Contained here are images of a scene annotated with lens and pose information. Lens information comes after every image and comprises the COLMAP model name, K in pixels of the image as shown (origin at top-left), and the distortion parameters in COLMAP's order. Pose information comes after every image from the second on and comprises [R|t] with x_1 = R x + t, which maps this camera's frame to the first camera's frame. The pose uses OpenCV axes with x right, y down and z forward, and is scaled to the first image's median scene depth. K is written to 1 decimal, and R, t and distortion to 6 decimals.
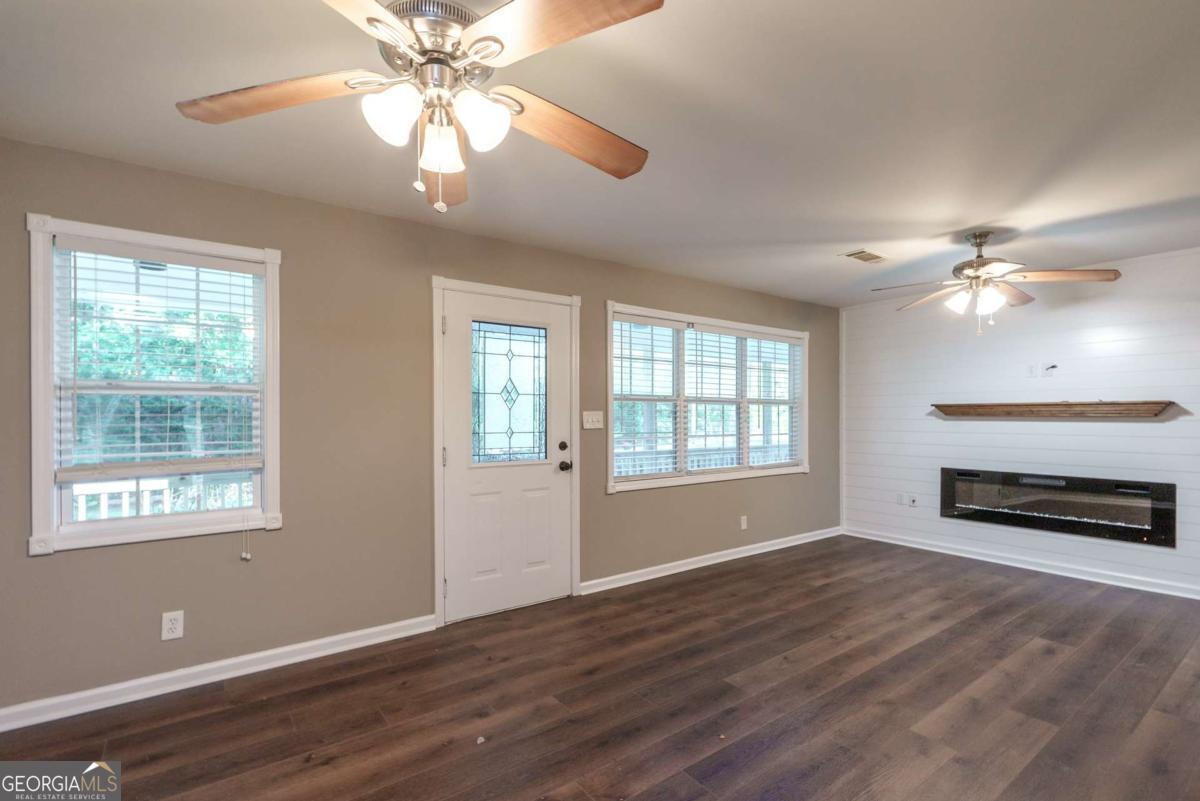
lens RADIAL K [[555.2, 0, 597.9], [0, 555.2, 423.3], [0, 0, 1]] dist [-0.007939, 0.003001]
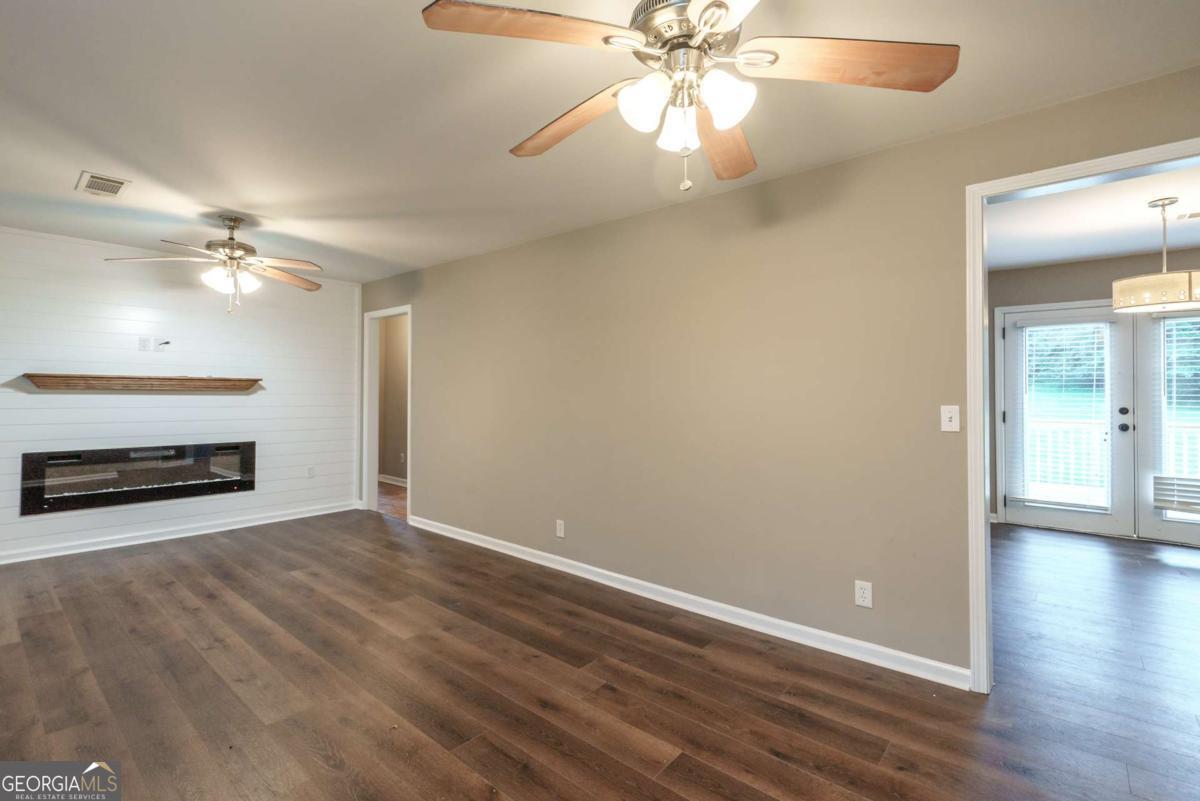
lens RADIAL K [[555.2, 0, 602.4], [0, 555.2, 388.1], [0, 0, 1]] dist [-0.007939, 0.003001]
pose [[-0.232859, 0.008545, 0.972473, -0.504462], [0.007897, 0.999945, -0.006896, -0.003064], [-0.972478, 0.006073, -0.232914, 0.559281]]
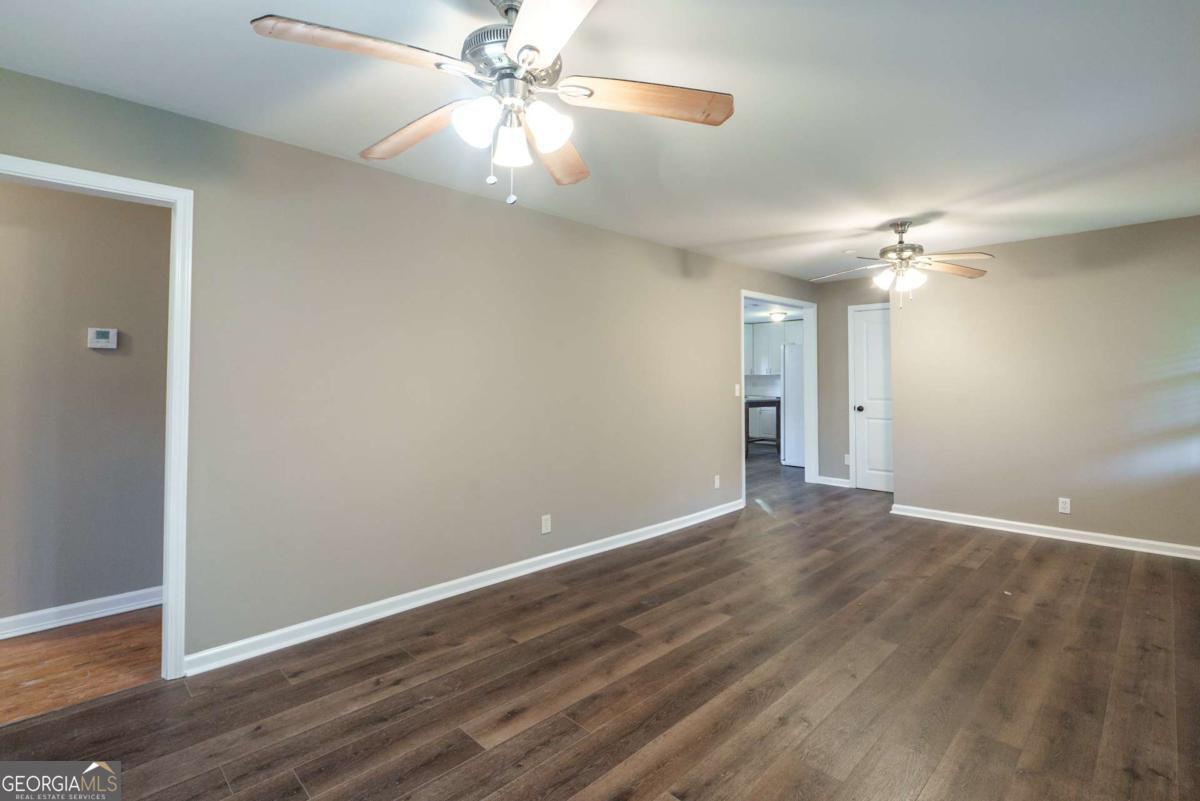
lens RADIAL K [[555.2, 0, 601.8], [0, 555.2, 358.2], [0, 0, 1]] dist [-0.007939, 0.003001]
pose [[-0.989285, 0.000878, -0.145997, 0.695303], [0.004494, 0.999691, -0.024443, -0.020302], [0.145931, -0.024837, -0.988983, 1.487865]]
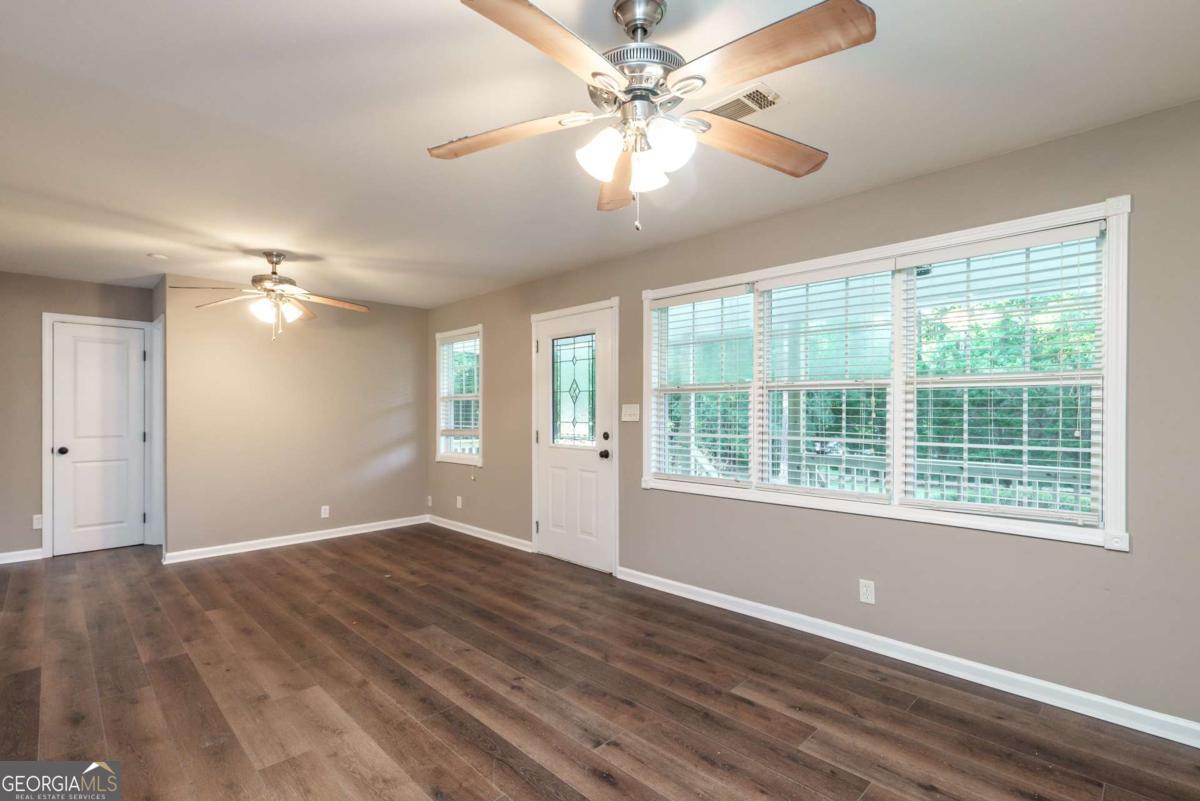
lens RADIAL K [[555.2, 0, 592.3], [0, 555.2, 412.1], [0, 0, 1]] dist [-0.007939, 0.003001]
pose [[0.140346, 0.005046, -0.990090, 1.153472], [-0.011100, 0.999932, 0.003523, -0.011428], [0.990040, 0.010496, 0.140392, 0.911636]]
